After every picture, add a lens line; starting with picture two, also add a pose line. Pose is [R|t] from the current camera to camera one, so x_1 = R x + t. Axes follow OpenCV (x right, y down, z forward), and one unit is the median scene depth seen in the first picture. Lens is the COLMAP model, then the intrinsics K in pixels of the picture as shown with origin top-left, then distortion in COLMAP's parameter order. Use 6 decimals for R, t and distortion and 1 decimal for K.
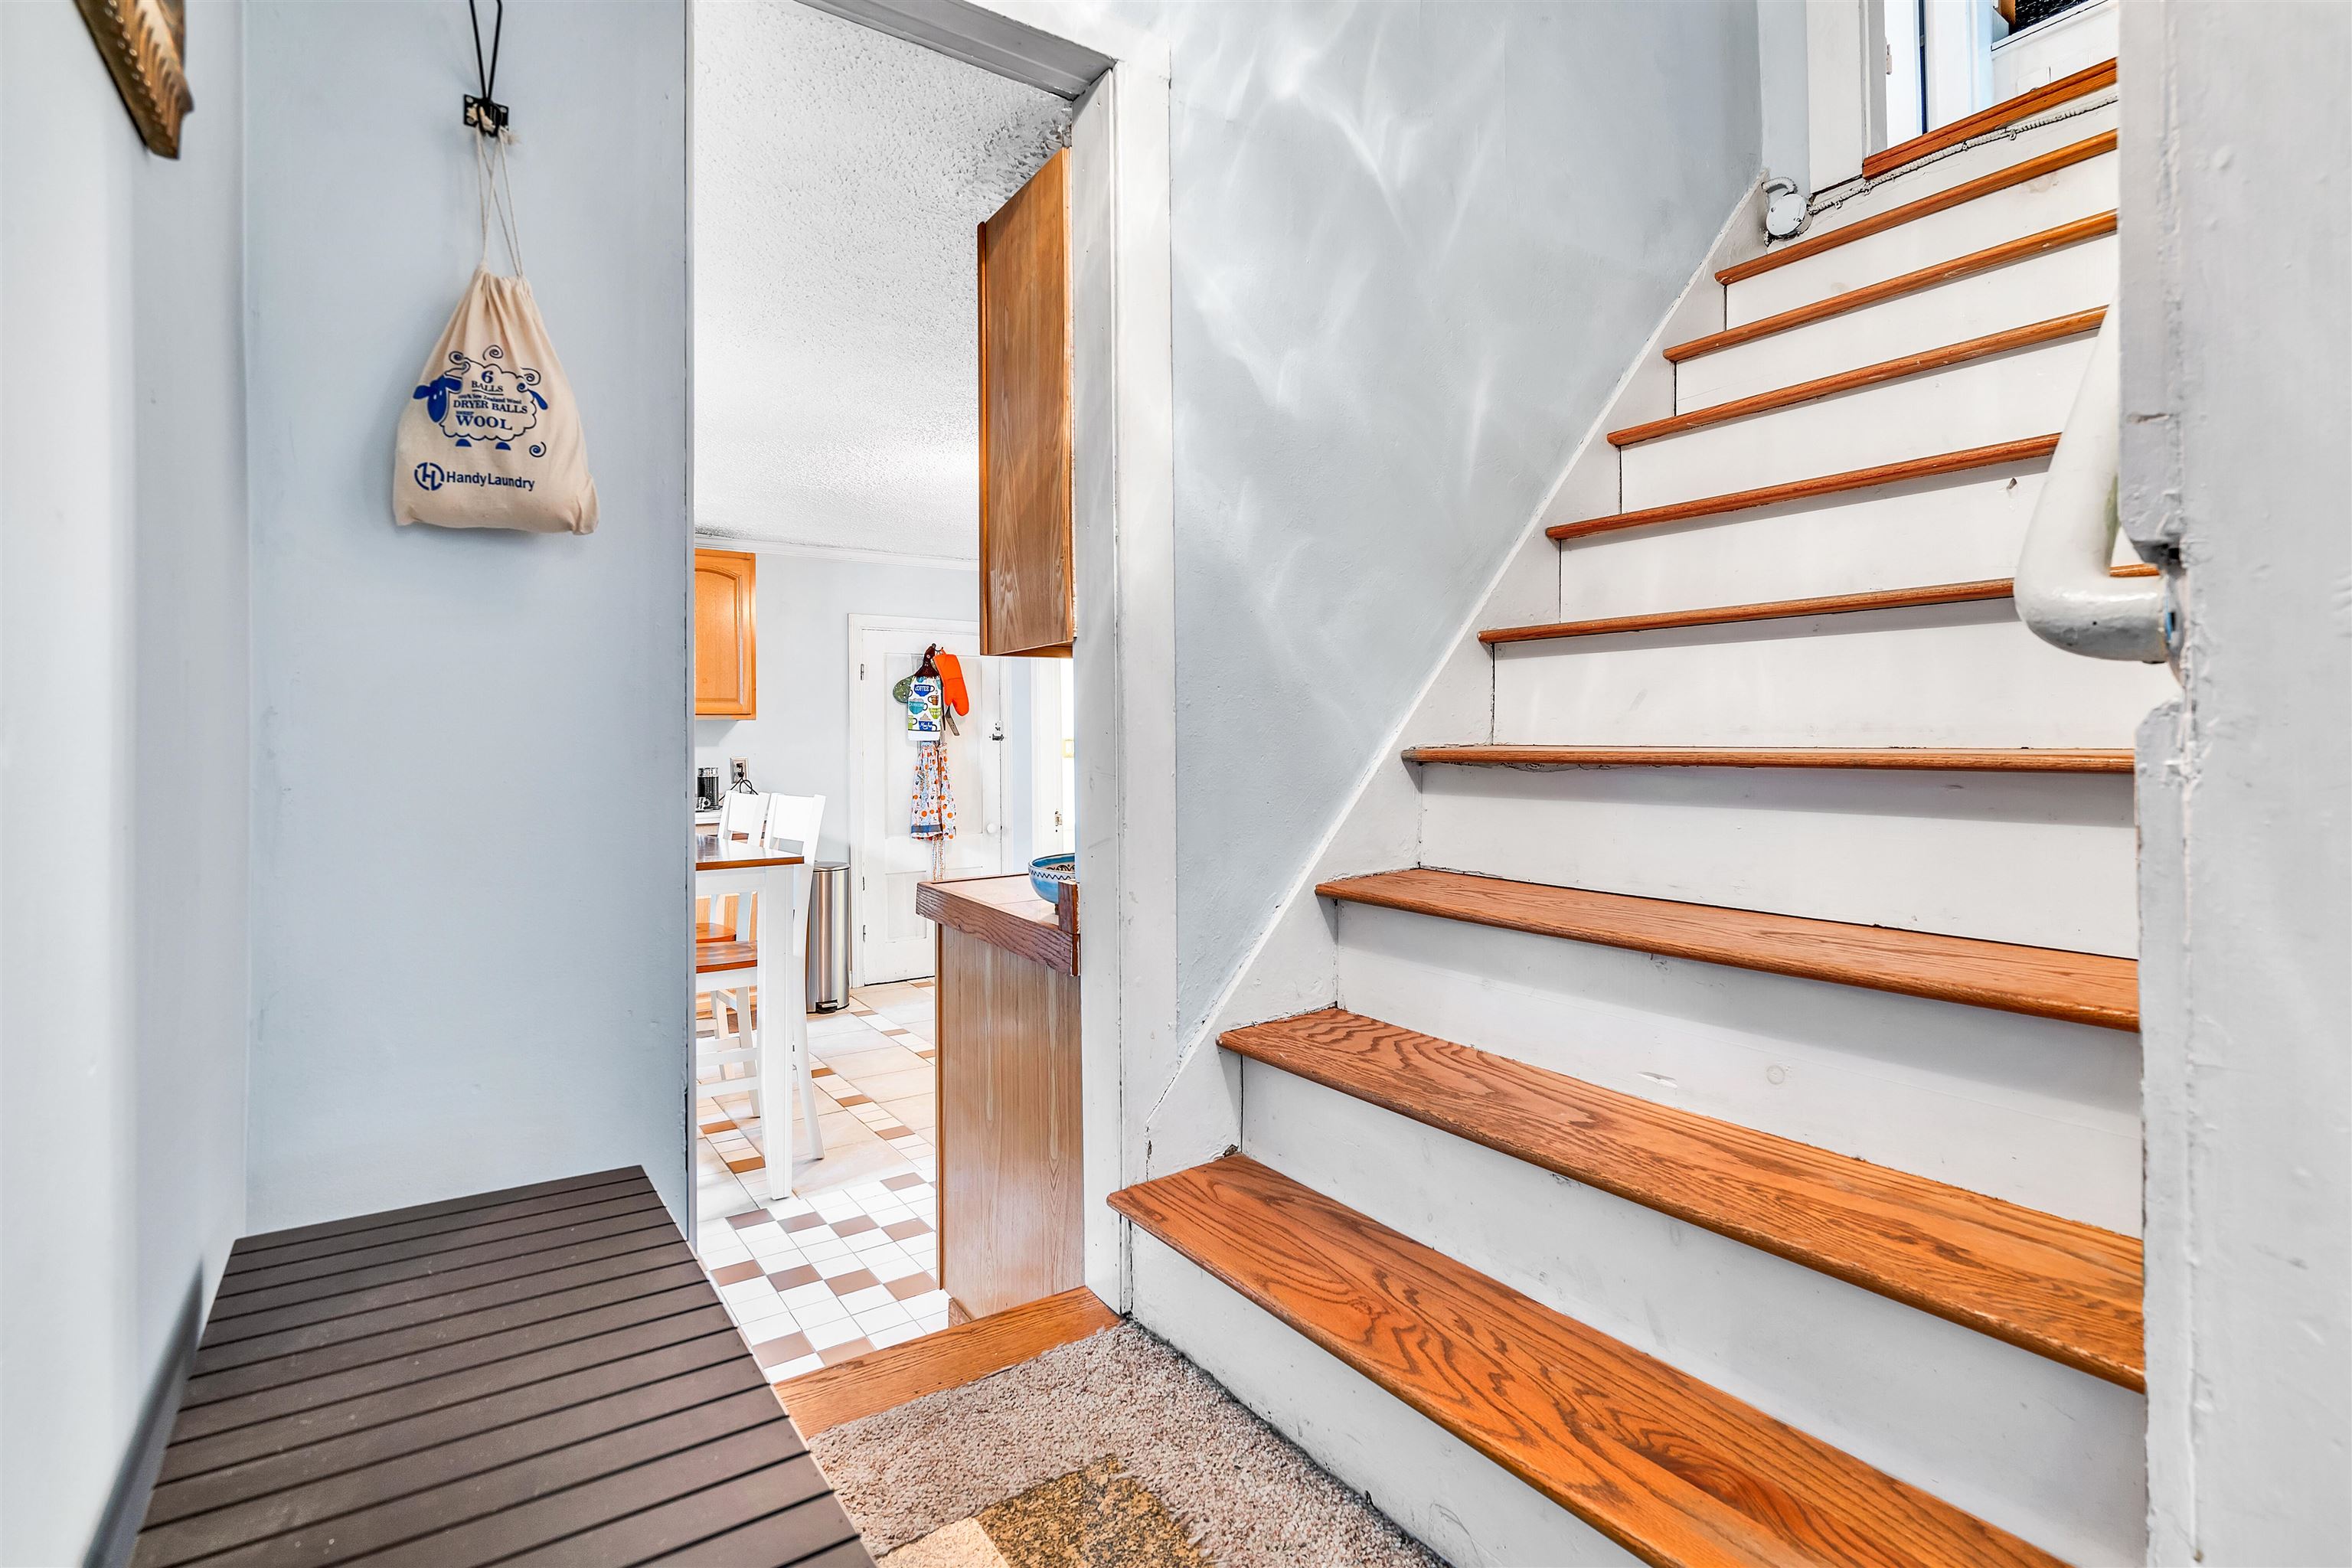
lens RADIAL K [[1091.9, 0, 1179.9], [0, 1091.9, 721.2], [0, 0, 1]] dist [-0.001397, 0.001740]
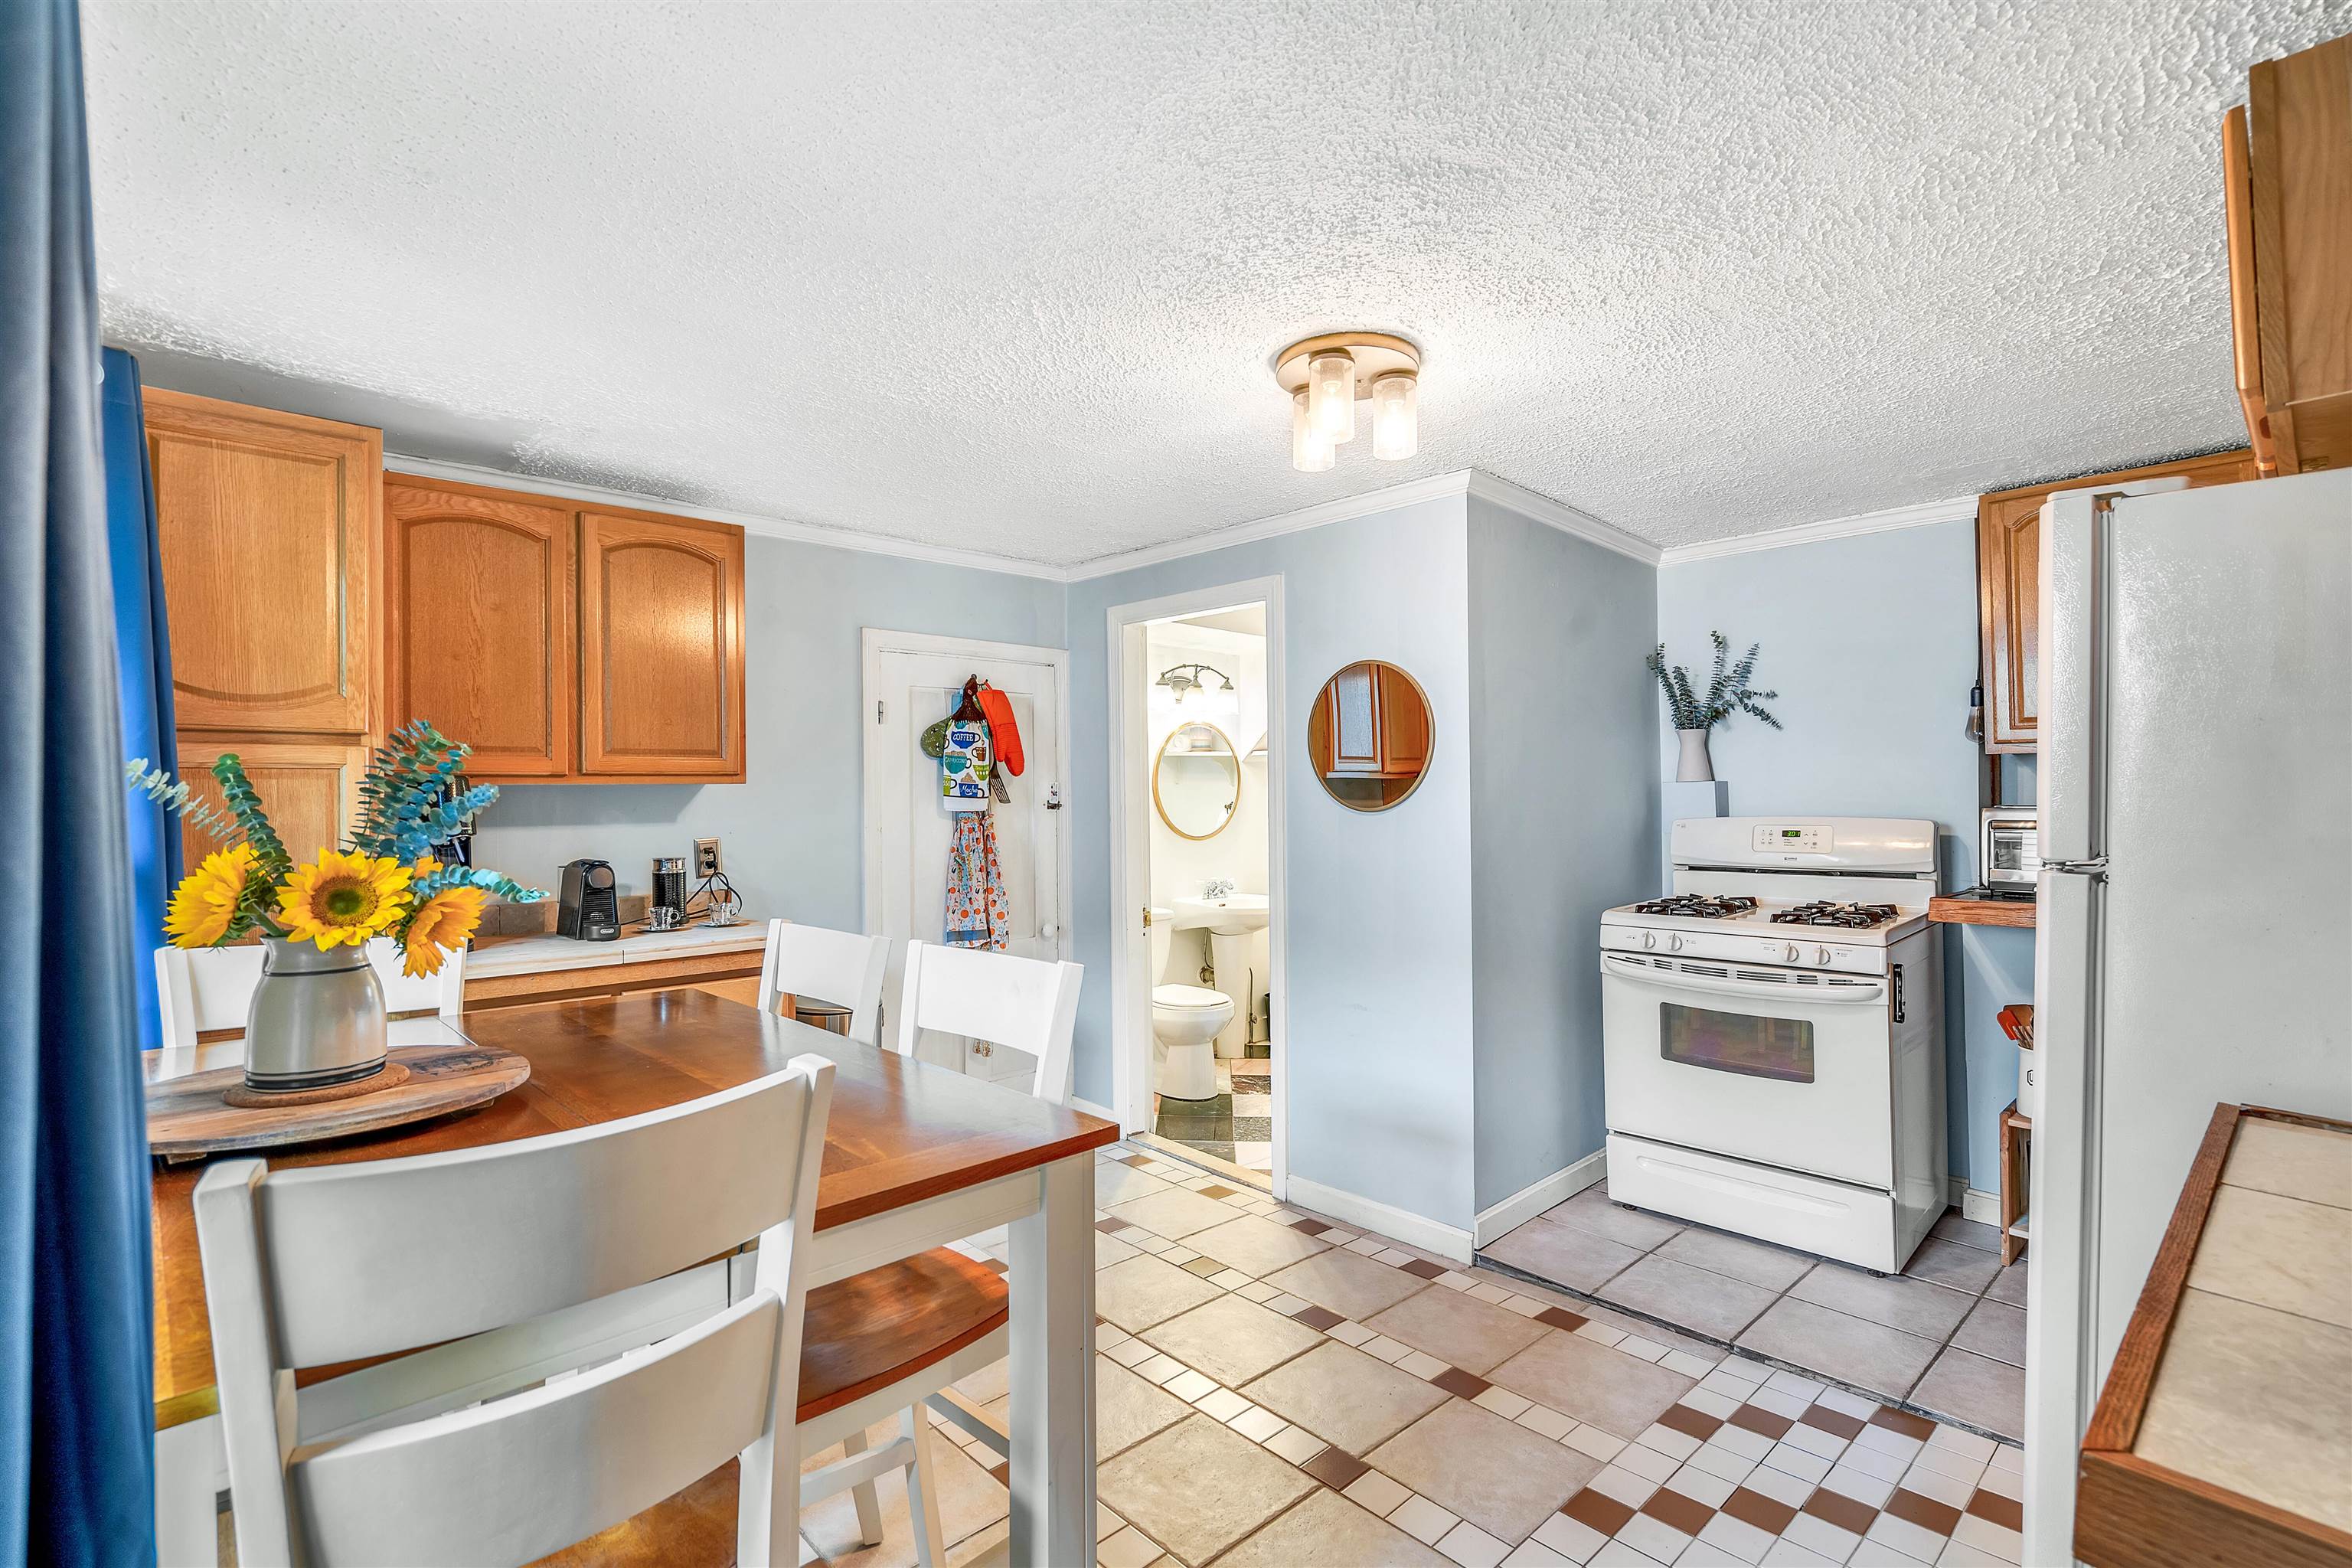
lens RADIAL K [[1091.9, 0, 1174.4], [0, 1091.9, 793.5], [0, 0, 1]] dist [-0.001397, 0.001740]
pose [[0.992783, 0.005195, 0.119816, -0.184345], [-0.007988, 0.999707, 0.022842, -0.010791], [-0.119662, -0.023634, 0.992533, 0.281272]]
